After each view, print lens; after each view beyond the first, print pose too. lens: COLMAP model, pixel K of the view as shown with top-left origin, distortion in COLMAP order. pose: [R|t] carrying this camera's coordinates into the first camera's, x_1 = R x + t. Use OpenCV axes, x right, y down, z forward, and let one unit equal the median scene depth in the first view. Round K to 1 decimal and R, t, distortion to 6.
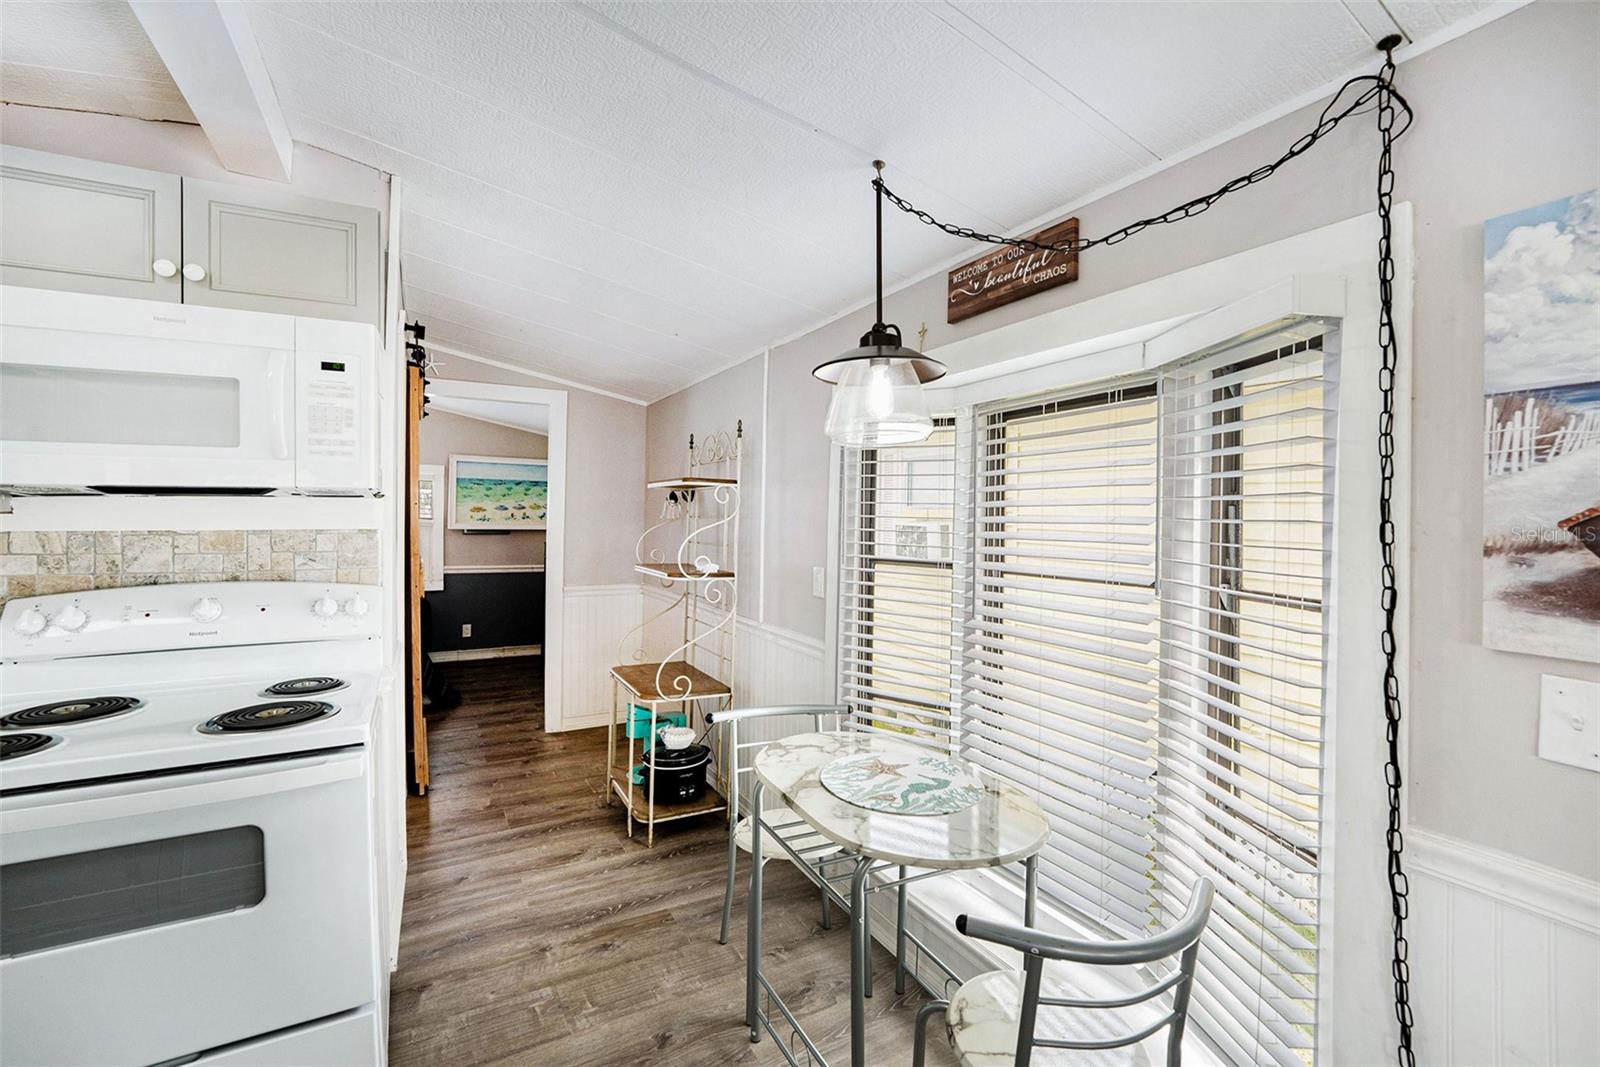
lens RADIAL K [[680.3, 0, 801.1], [0, 680.3, 520.0], [0, 0, 1]] dist [-0.015351, 0.000115]
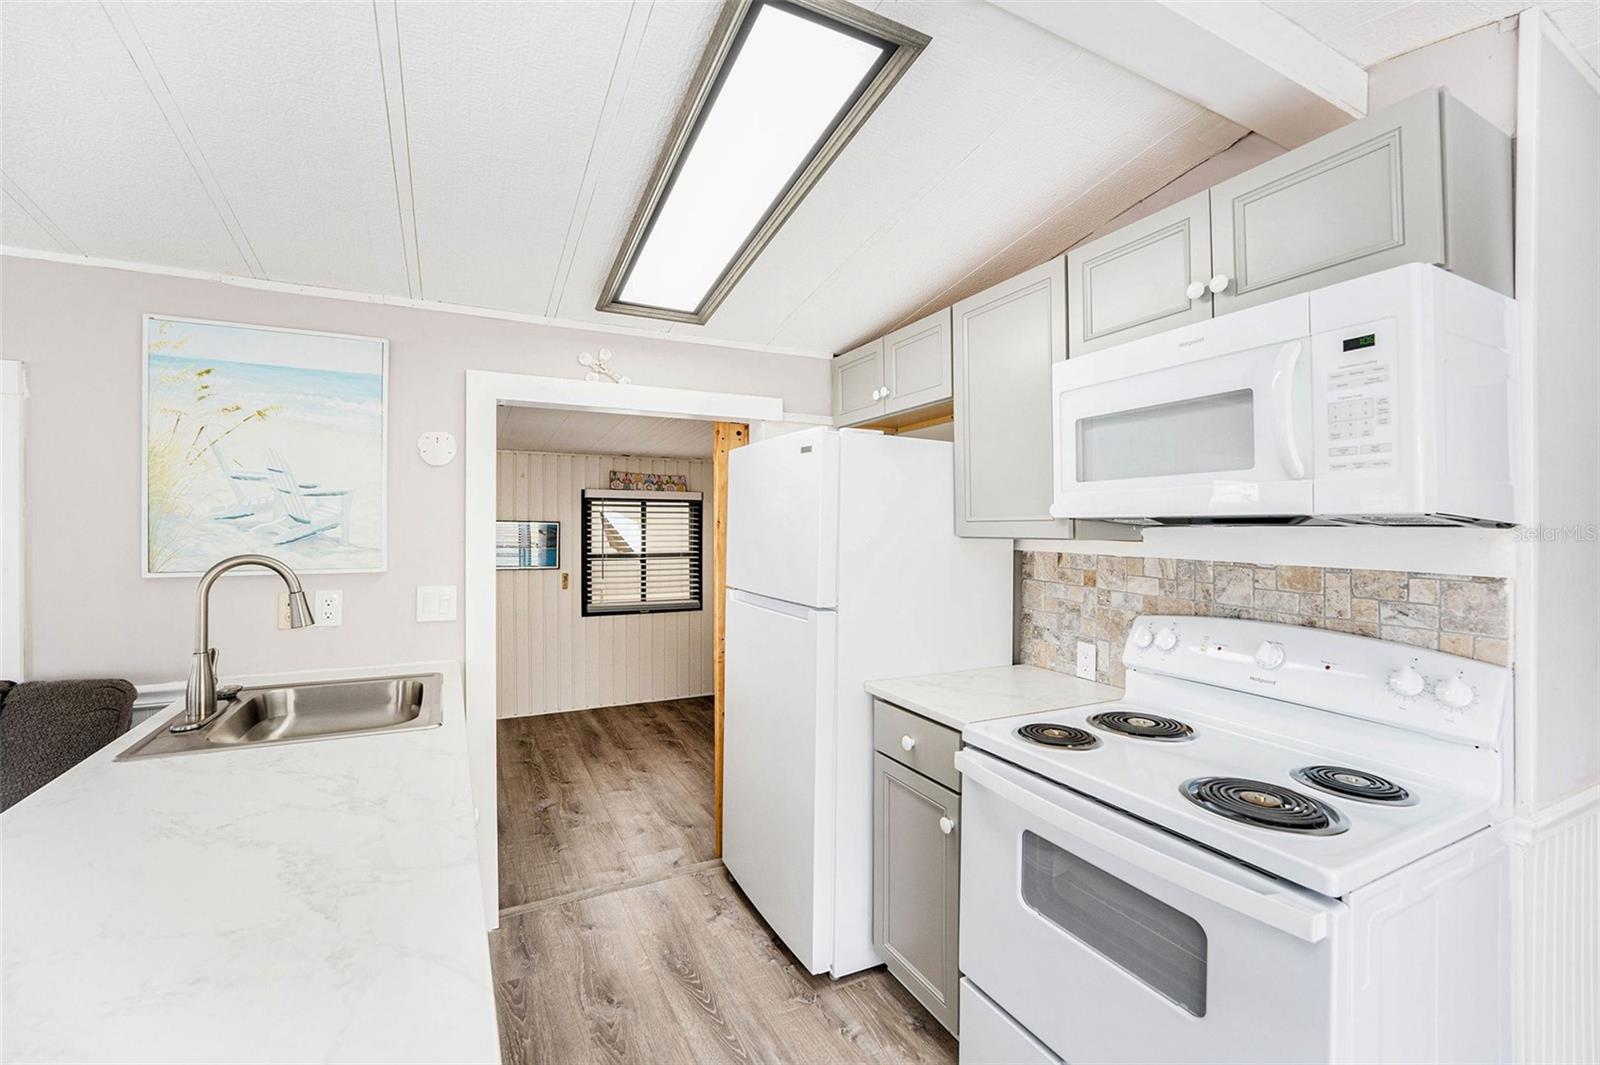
lens RADIAL K [[680.3, 0, 801.1], [0, 680.3, 519.0], [0, 0, 1]] dist [-0.015351, 0.000115]
pose [[-0.064822, -0.017024, -0.997752, 0.048199], [-0.033656, 0.999323, -0.014864, -0.011378], [0.997329, 0.032616, -0.065351, 0.452732]]
